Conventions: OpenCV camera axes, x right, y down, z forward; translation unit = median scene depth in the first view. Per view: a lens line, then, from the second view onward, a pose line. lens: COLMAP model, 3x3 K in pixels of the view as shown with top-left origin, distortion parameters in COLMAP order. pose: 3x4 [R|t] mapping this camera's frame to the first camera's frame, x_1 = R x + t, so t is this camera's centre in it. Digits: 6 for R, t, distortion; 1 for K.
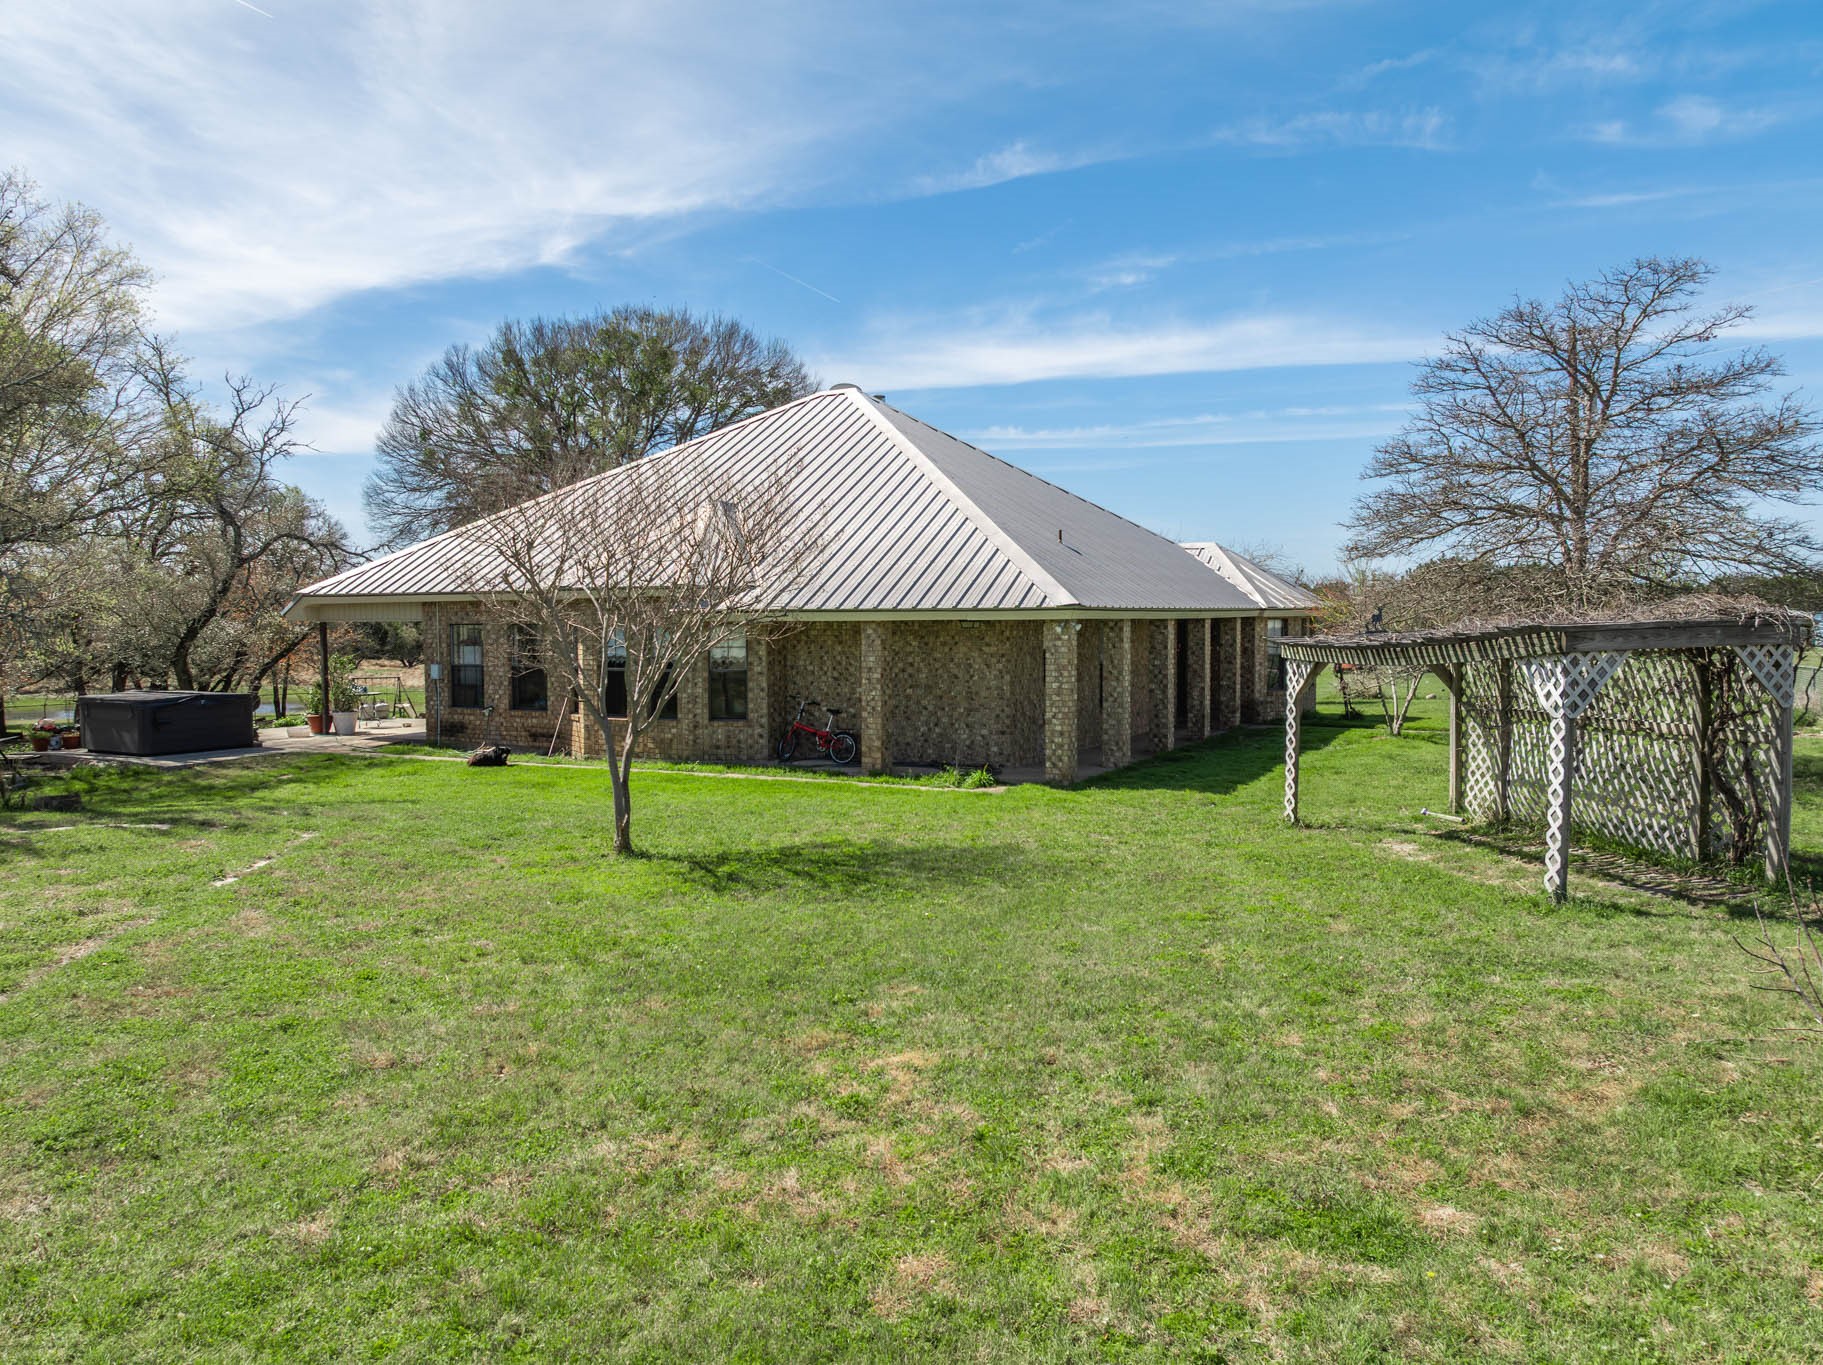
lens RADIAL K [[1293.0, 0, 919.0], [0, 1293.0, 690.4], [0, 0, 1]] dist [-0.027064, 0.018491]
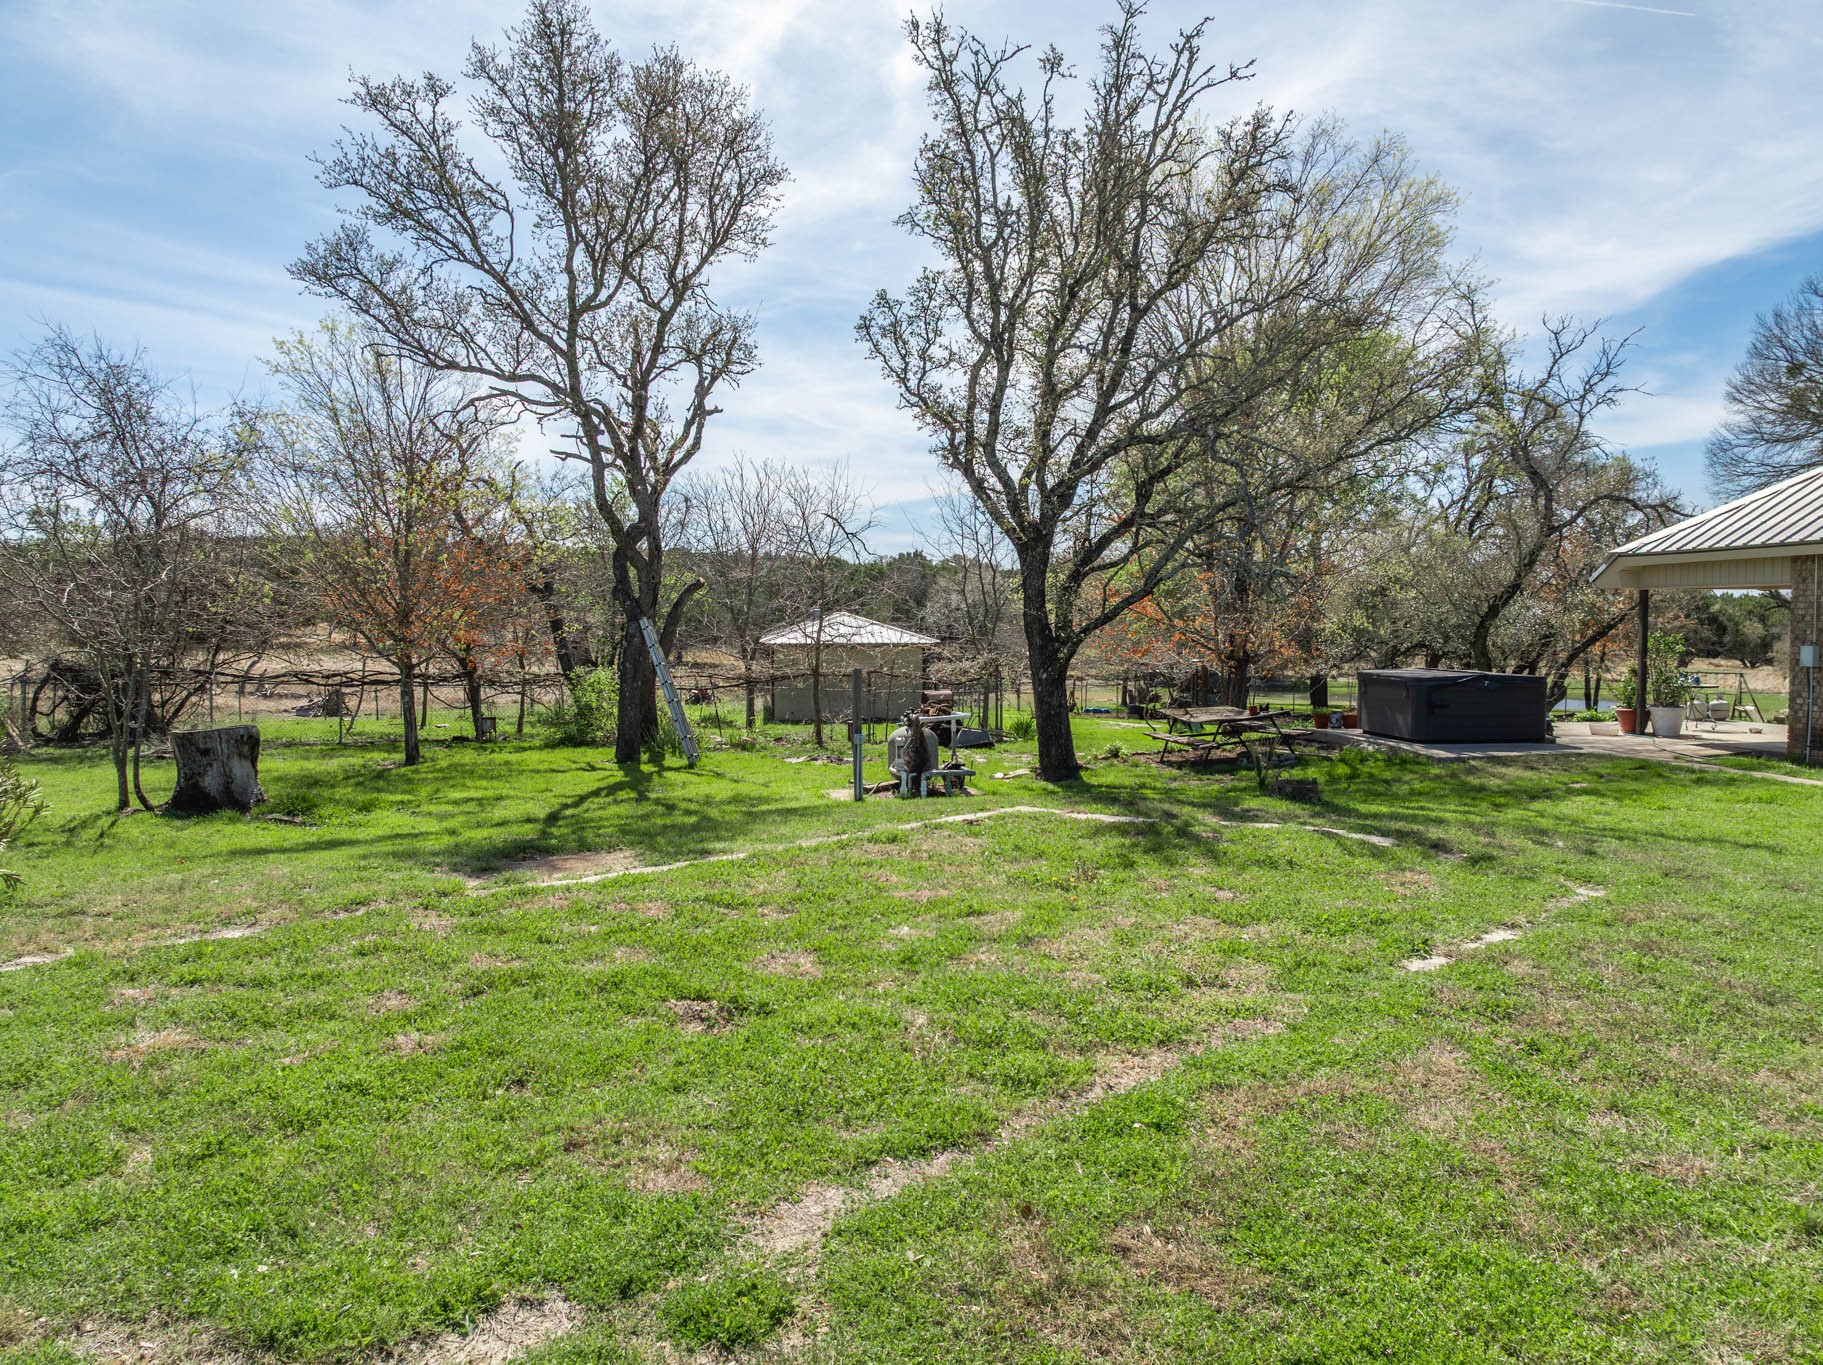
lens RADIAL K [[1293.0, 0, 903.2], [0, 1293.0, 663.8], [0, 0, 1]] dist [-0.027064, 0.018491]
pose [[0.572630, 0.034072, -0.819106, -0.082783], [-0.049384, 0.998755, 0.007021, 0.008147], [0.818325, 0.036431, 0.573600, 0.191079]]
